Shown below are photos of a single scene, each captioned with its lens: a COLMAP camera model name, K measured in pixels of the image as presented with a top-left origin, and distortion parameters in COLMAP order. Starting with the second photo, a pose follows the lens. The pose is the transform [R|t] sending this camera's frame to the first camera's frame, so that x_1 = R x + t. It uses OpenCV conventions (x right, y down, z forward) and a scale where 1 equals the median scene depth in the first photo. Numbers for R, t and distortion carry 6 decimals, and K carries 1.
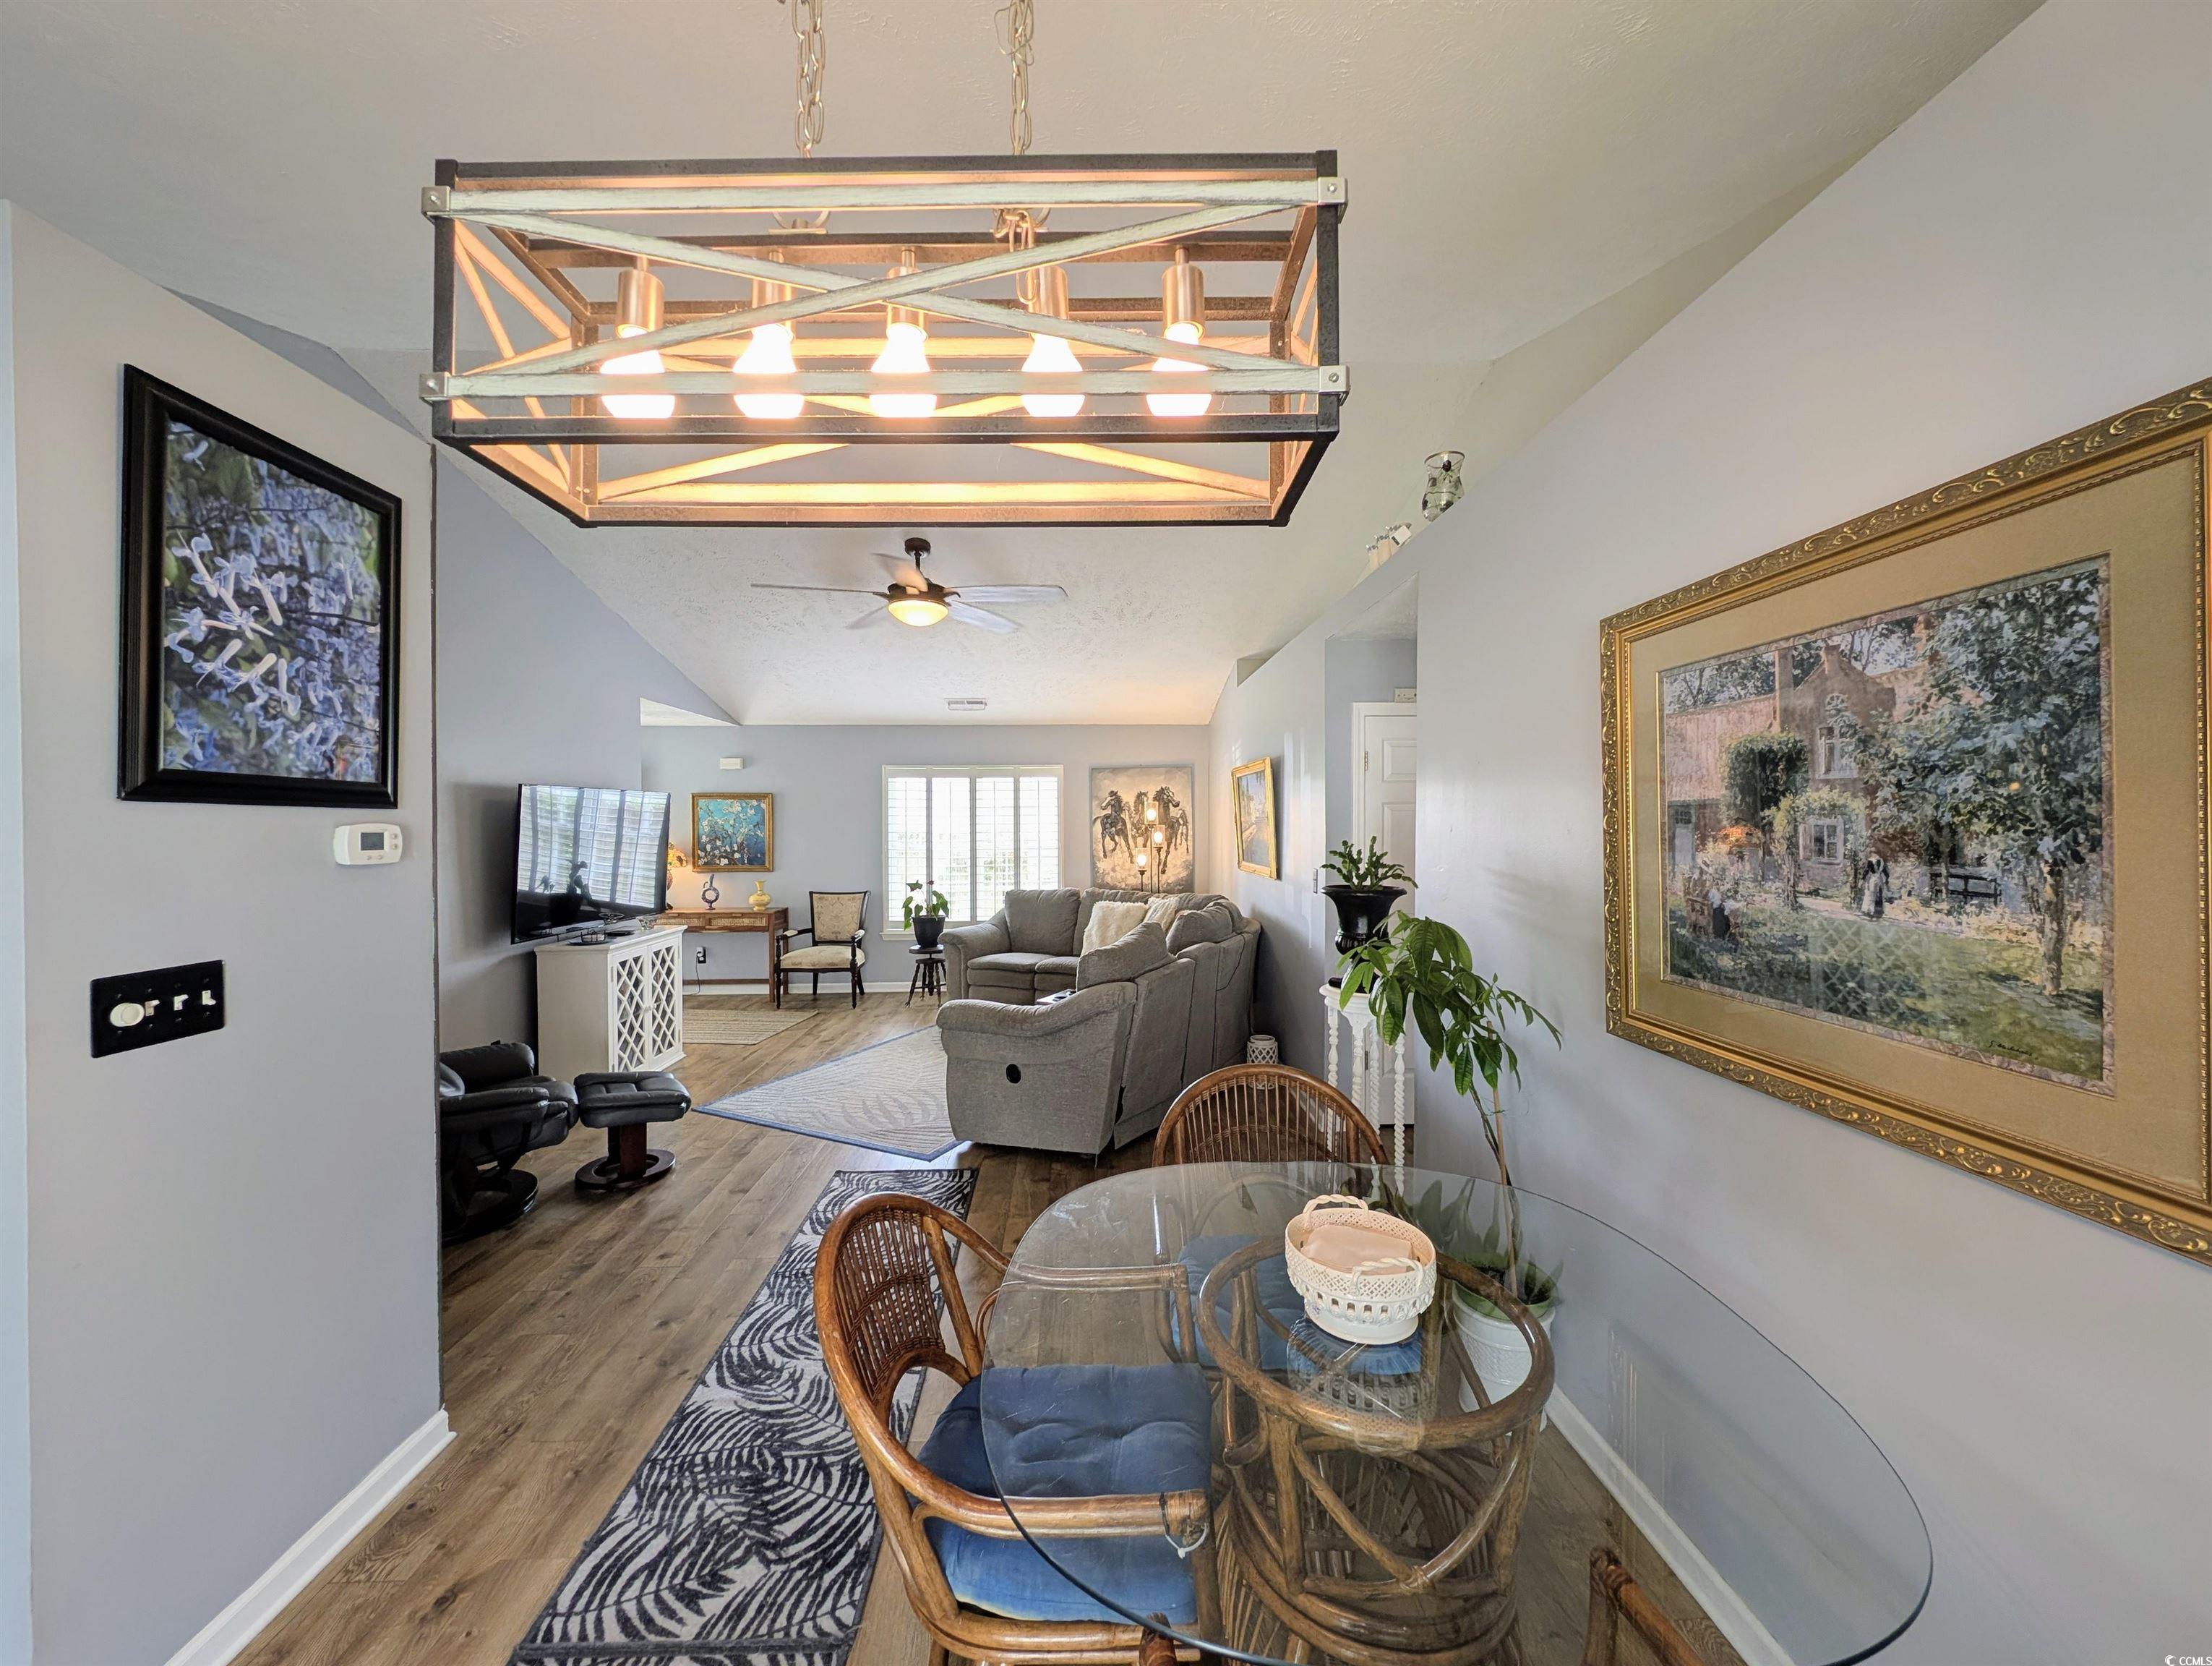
lens RADIAL K [[817.3, 0, 1097.3], [0, 817.3, 830.3], [0, 0, 1]] dist [0.011511, -0.017296]
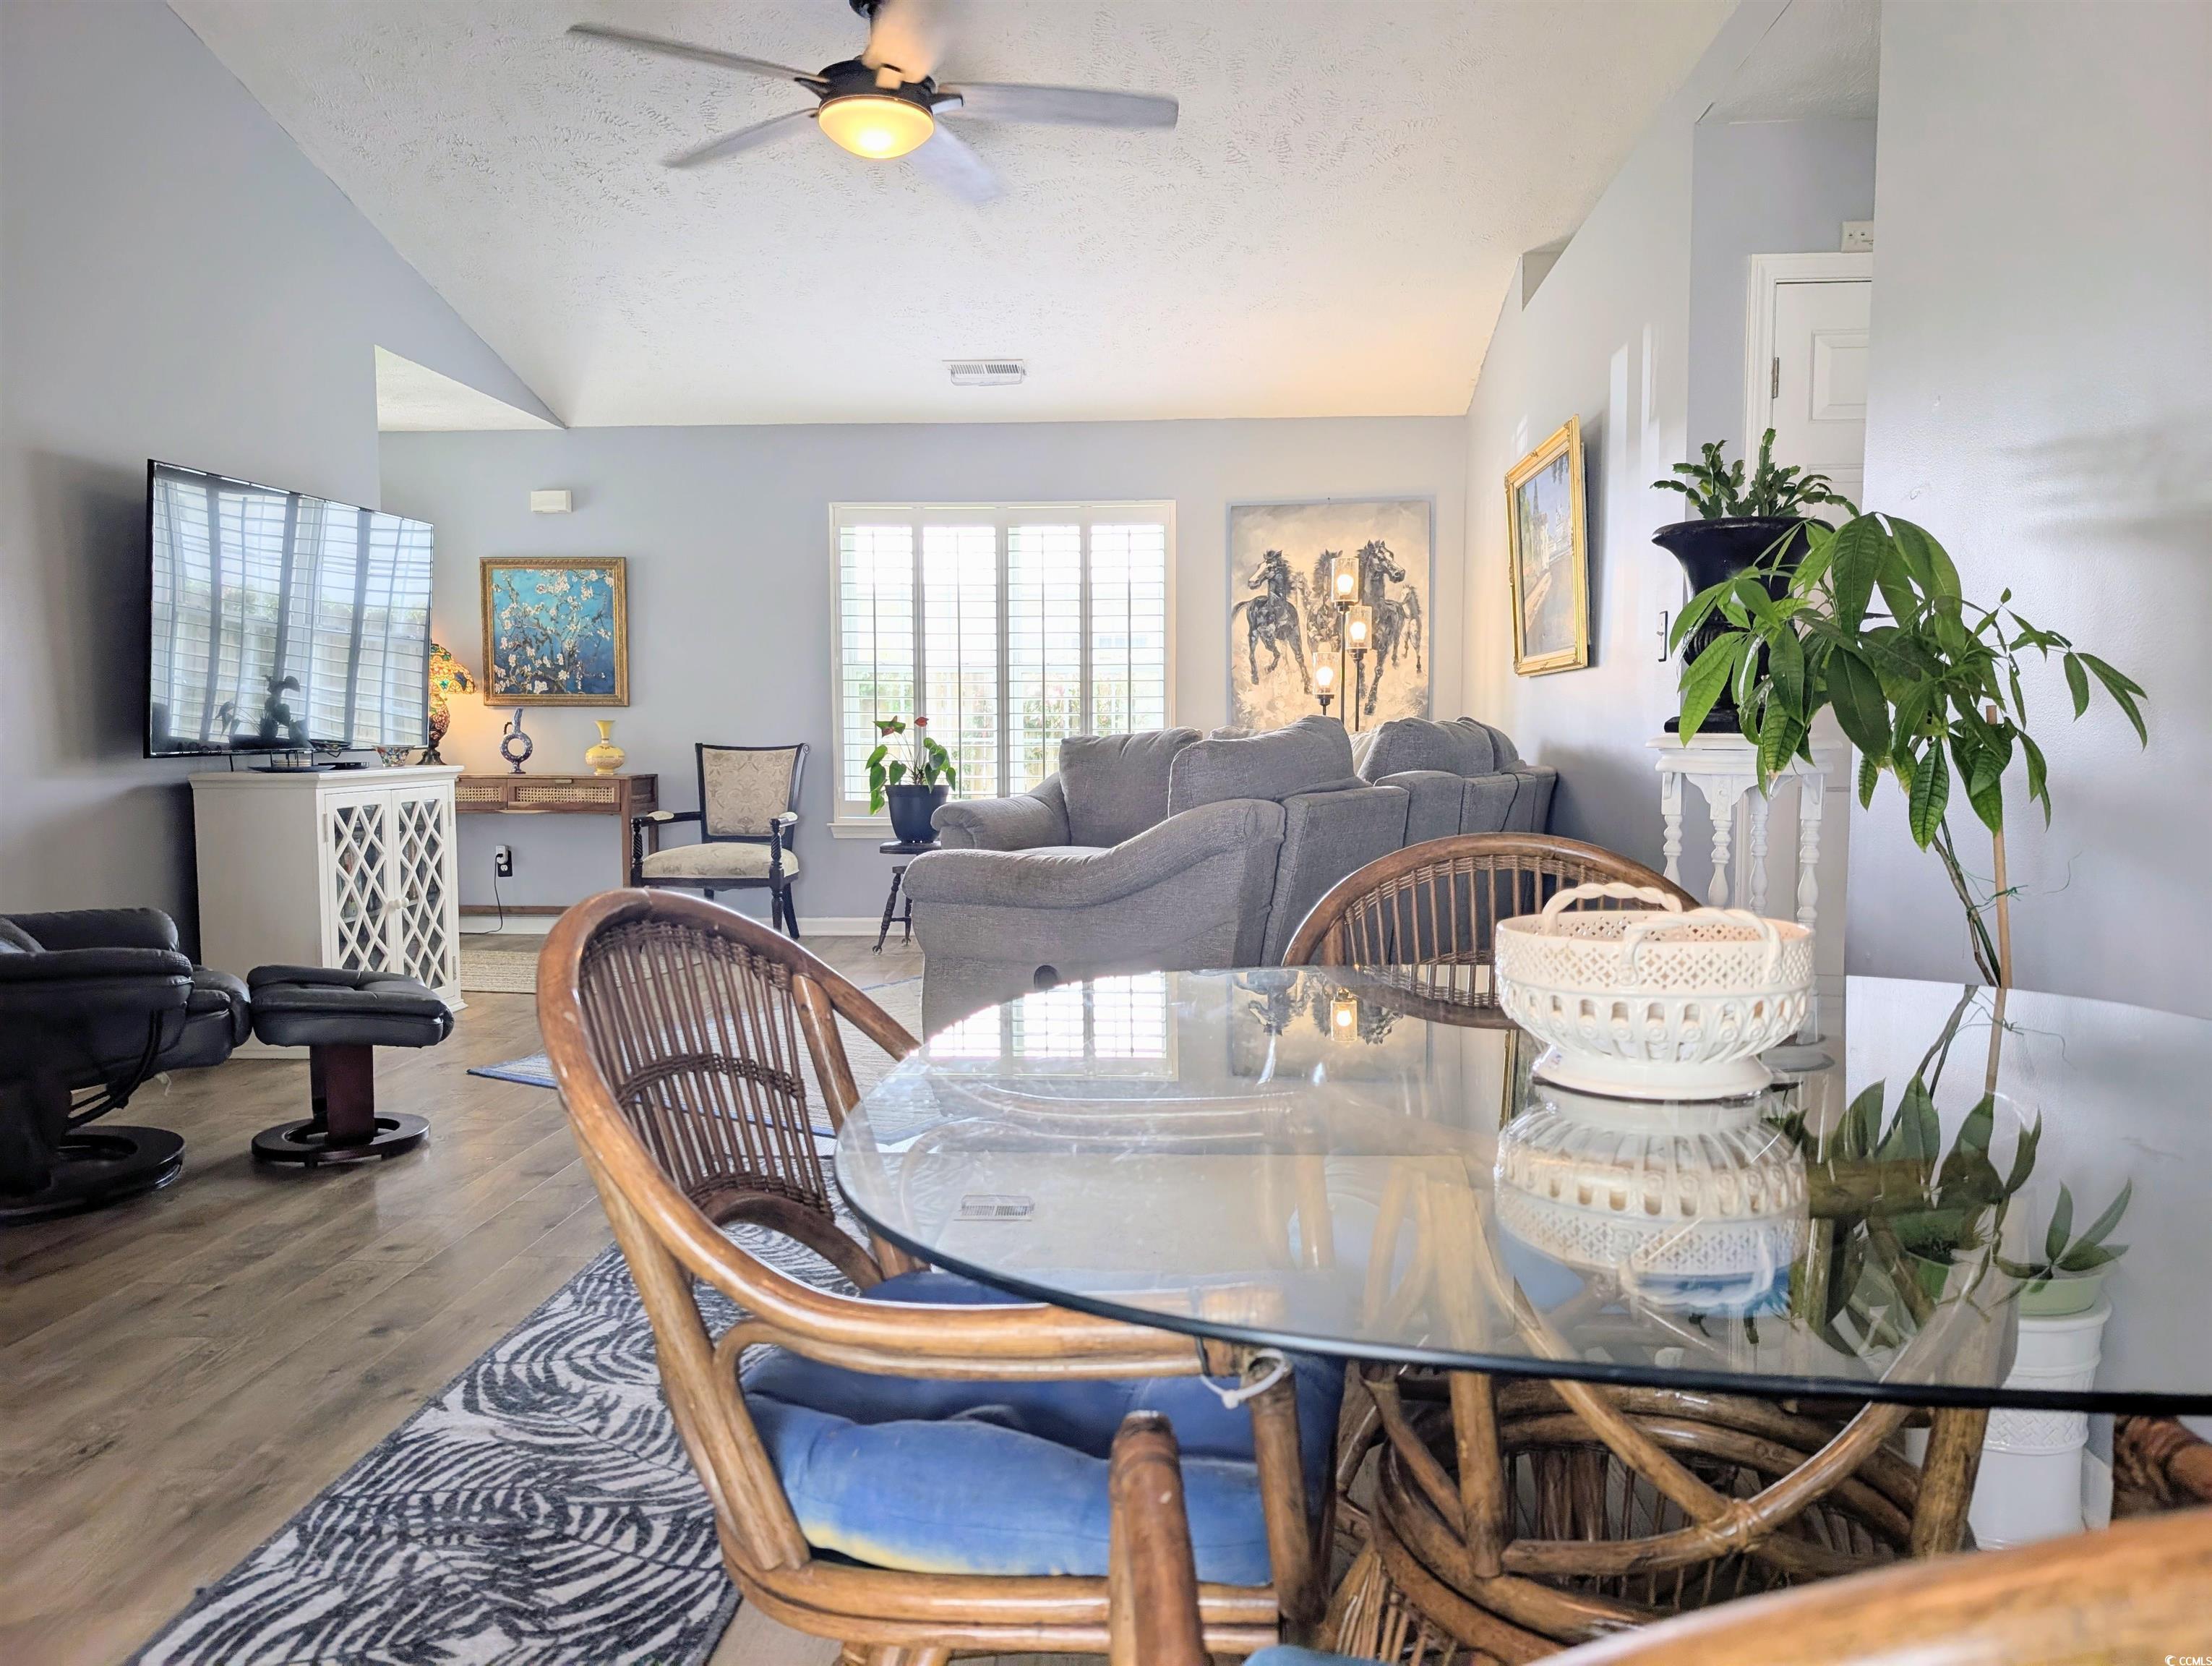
lens RADIAL K [[1570.7, 0, 1106.0], [0, 1570.7, 833.0], [0, 0, 1]] dist [0.015916, -0.021643]
pose [[0.994732, 0.009328, -0.102082, 0.037630], [-0.003203, 0.998193, 0.059997, 0.151963], [0.102457, -0.059354, 0.992965, 0.022912]]
